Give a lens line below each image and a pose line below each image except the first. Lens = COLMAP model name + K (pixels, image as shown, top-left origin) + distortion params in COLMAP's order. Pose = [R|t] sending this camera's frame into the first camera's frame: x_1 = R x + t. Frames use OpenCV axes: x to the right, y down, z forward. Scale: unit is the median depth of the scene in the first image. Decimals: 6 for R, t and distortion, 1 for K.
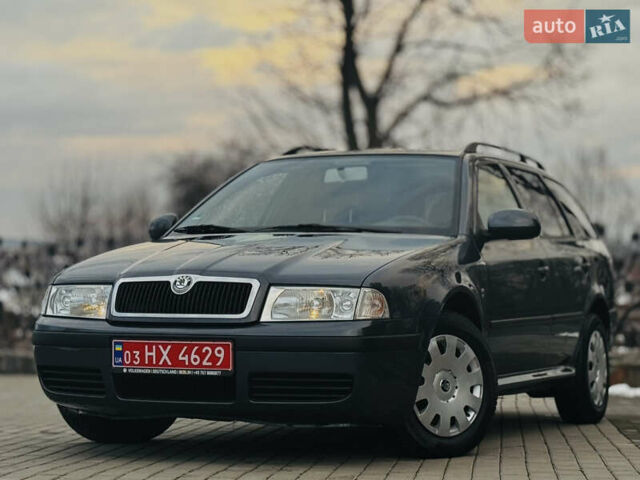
lens RADIAL K [[1929.2, 0, 320.0], [0, 1929.2, 240.0], [0, 0, 1]] dist [0.071024, -0.143818]
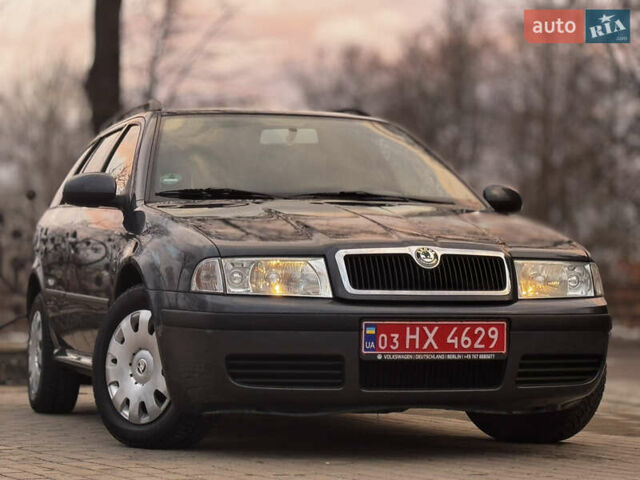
lens RADIAL K [[1929.2, 0, 320.0], [0, 1929.2, 240.0], [0, 0, 1]] dist [0.071024, -0.143818]
pose [[0.754538, 0.010511, 0.656173, -0.693231], [-0.018751, 0.999809, 0.005546, 0.011189], [-0.655989, -0.016488, 0.754590, 0.370652]]
